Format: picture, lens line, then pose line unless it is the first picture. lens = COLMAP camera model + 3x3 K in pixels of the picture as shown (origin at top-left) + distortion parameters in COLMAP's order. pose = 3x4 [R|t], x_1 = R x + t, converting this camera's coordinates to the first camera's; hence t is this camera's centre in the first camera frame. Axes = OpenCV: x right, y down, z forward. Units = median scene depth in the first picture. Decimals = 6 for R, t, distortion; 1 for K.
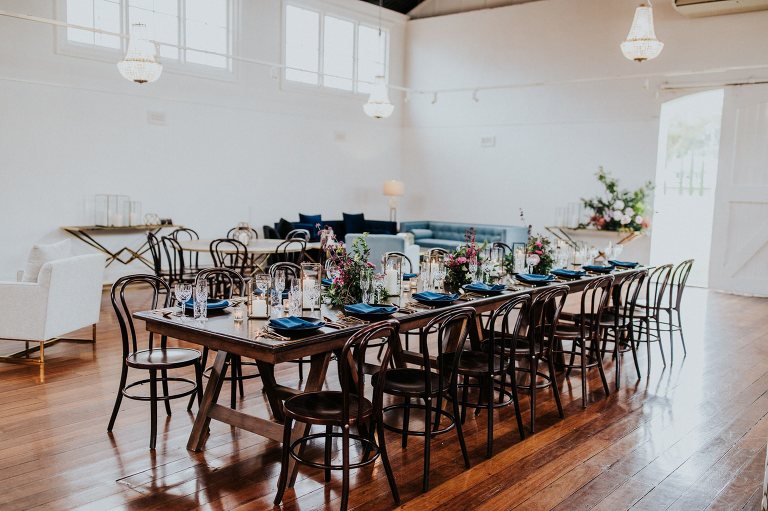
lens RADIAL K [[742.6, 0, 384.0], [0, 742.6, 255.5], [0, 0, 1]] dist [0.118369, -0.005882]
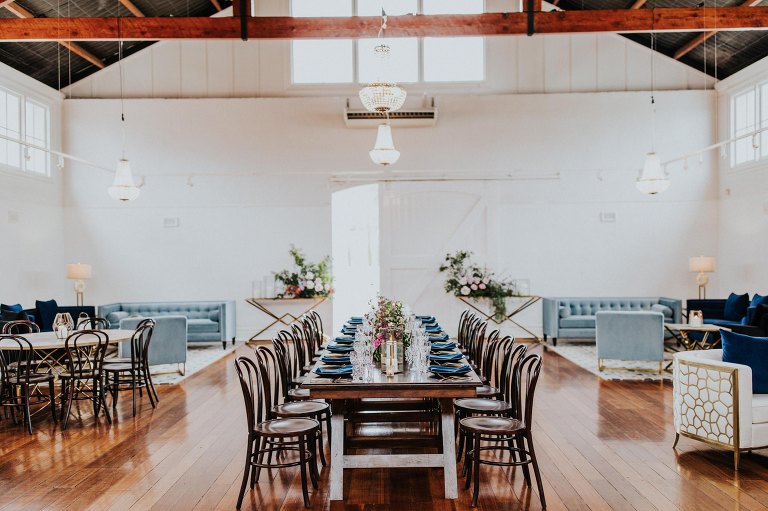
lens RADIAL K [[742.6, 0, 384.0], [0, 742.6, 255.5], [0, 0, 1]] dist [0.118369, -0.005882]
pose [[0.789457, -0.035902, 0.612754, -0.310361], [0.096565, 0.993121, -0.066224, -0.010163], [-0.606162, 0.111451, 0.787494, 0.002356]]
